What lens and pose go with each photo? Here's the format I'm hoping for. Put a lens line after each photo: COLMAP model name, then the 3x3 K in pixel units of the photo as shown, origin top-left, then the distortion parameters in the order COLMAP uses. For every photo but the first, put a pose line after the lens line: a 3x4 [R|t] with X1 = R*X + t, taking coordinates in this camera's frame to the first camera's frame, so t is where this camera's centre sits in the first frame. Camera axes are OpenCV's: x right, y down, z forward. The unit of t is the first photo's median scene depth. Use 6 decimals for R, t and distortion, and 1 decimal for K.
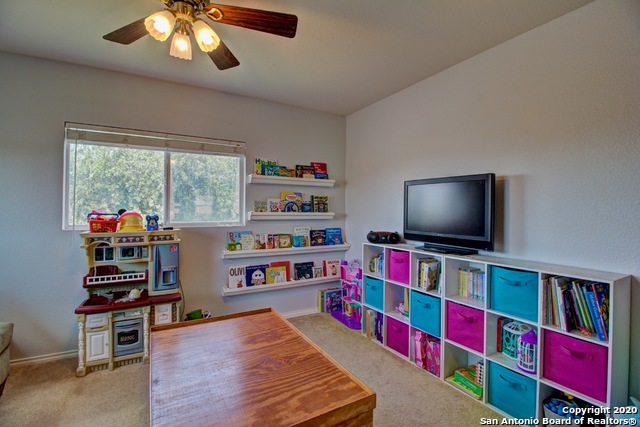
lens RADIAL K [[294.3, 0, 320.4], [0, 294.3, 211.0], [0, 0, 1]] dist [-0.008210, -0.006512]
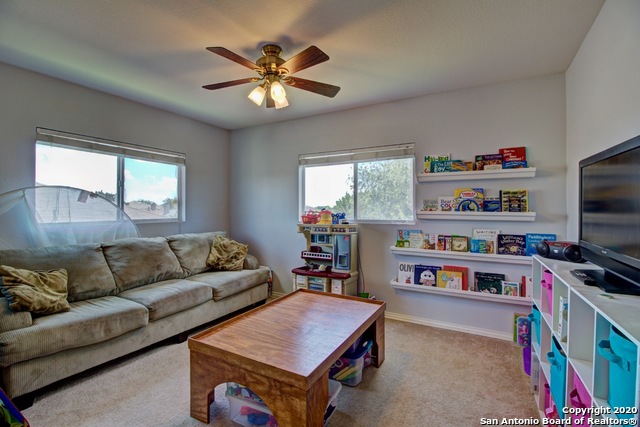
lens RADIAL K [[294.3, 0, 318.0], [0, 294.3, 211.9], [0, 0, 1]] dist [-0.008210, -0.006512]
pose [[0.506974, 0.006539, -0.861936, 0.447795], [-0.002397, 0.999978, 0.006176, 0.001119], [0.861958, -0.001065, 0.506979, 0.191531]]
